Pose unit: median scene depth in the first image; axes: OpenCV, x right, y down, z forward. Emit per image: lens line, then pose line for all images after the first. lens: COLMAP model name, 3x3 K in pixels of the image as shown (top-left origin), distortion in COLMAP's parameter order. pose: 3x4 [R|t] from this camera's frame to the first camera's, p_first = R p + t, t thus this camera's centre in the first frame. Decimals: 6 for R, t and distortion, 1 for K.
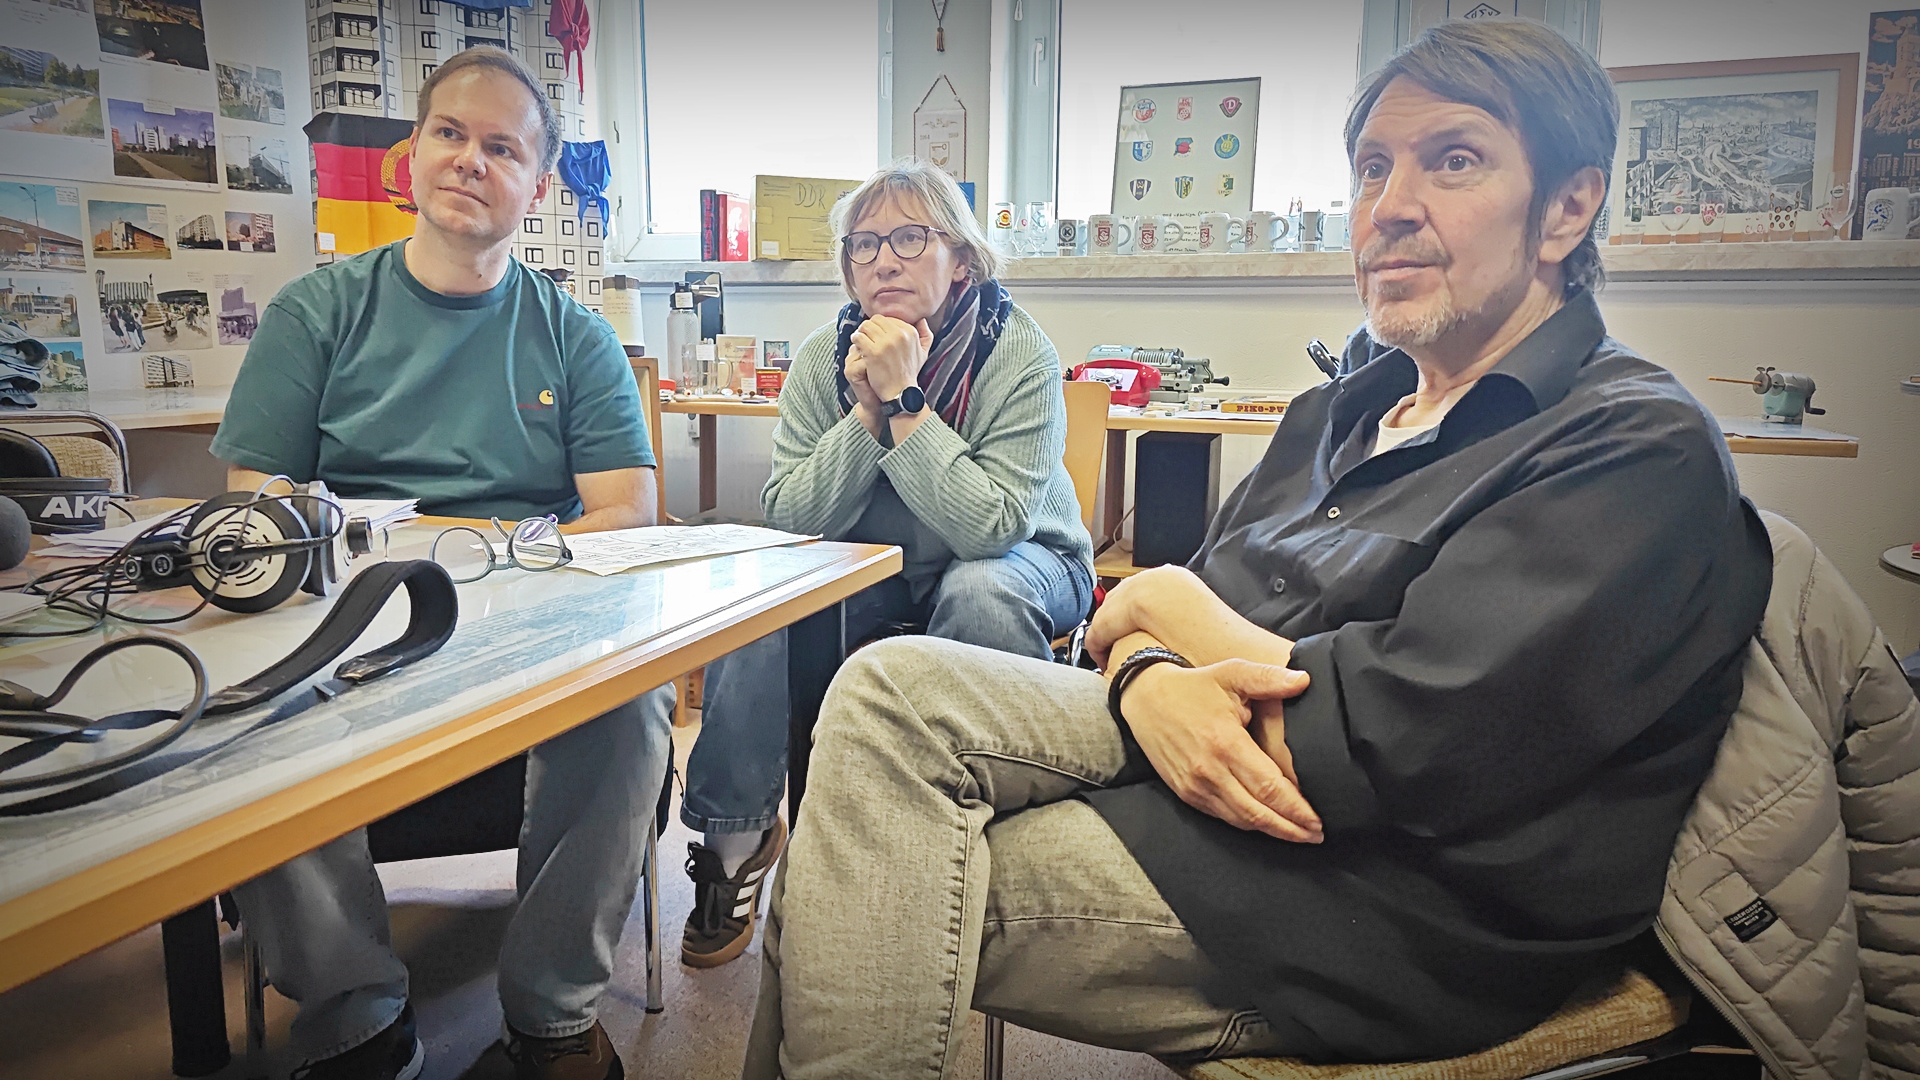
lens RADIAL K [[1257.1, 0, 966.1], [0, 1257.1, 530.1], [0, 0, 1]] dist [0.027839, -0.018030]
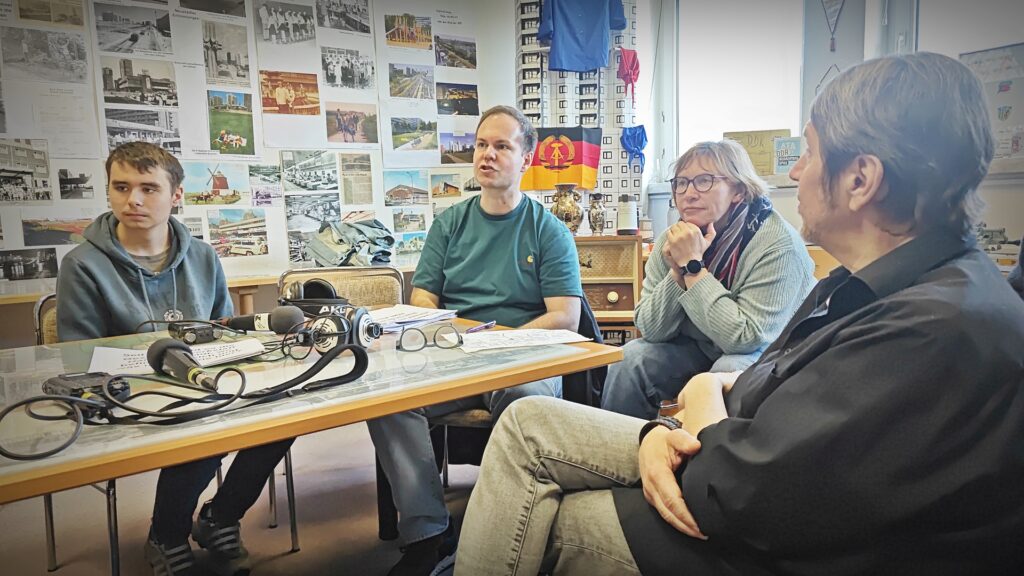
lens RADIAL K [[670.5, 0, 509.9], [0, 670.5, 280.4], [0, 0, 1]] dist [0.027839, -0.018030]
pose [[0.837087, 0.021414, -0.546651, 0.266453], [-0.047878, 0.998267, -0.034212, -0.034329], [0.544971, 0.054811, 0.836661, 0.014556]]
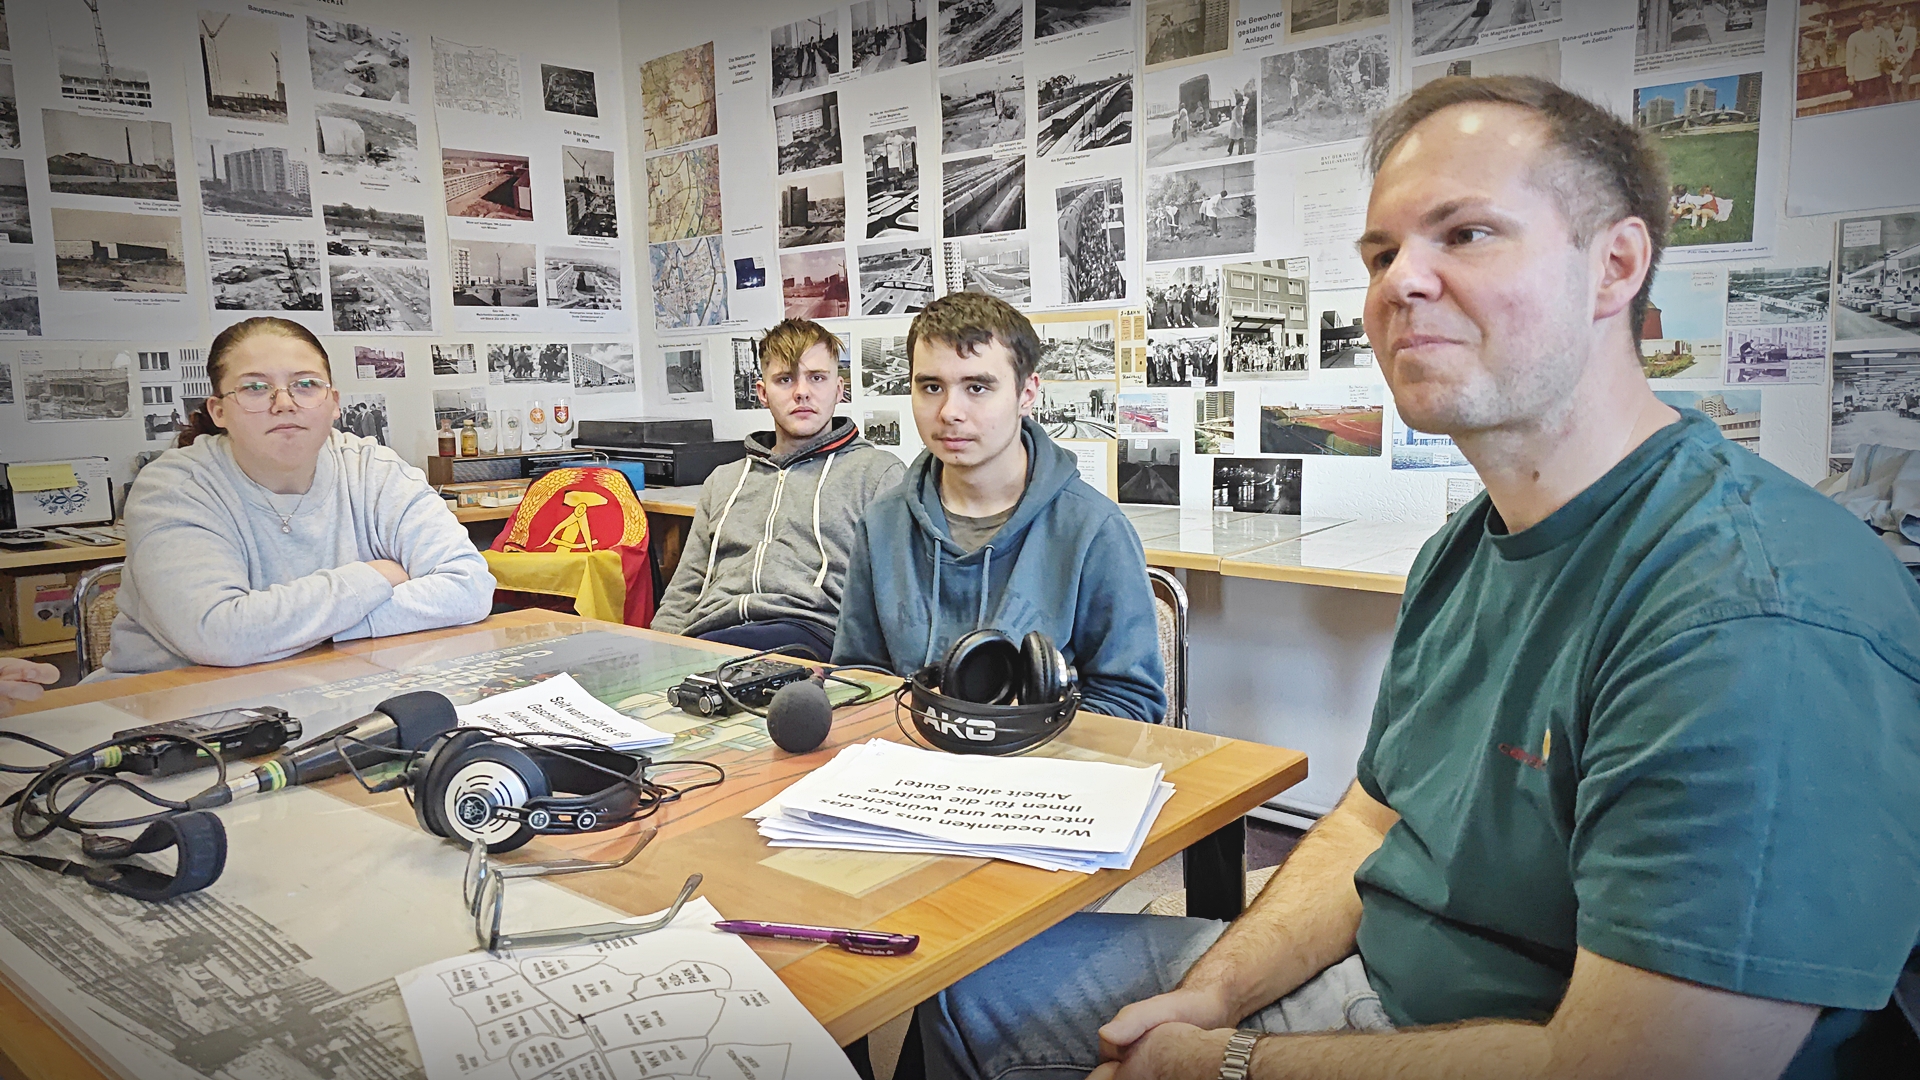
lens RADIAL K [[1269.1, 0, 1007.8], [0, 1269.1, 530.6], [0, 0, 1]] dist [0.028357, -0.032051]
pose [[-0.349492, 0.113617, -0.930025, 0.116129], [-0.129580, 0.977220, 0.168077, -0.271433], [0.927935, 0.179254, -0.326808, 1.058261]]
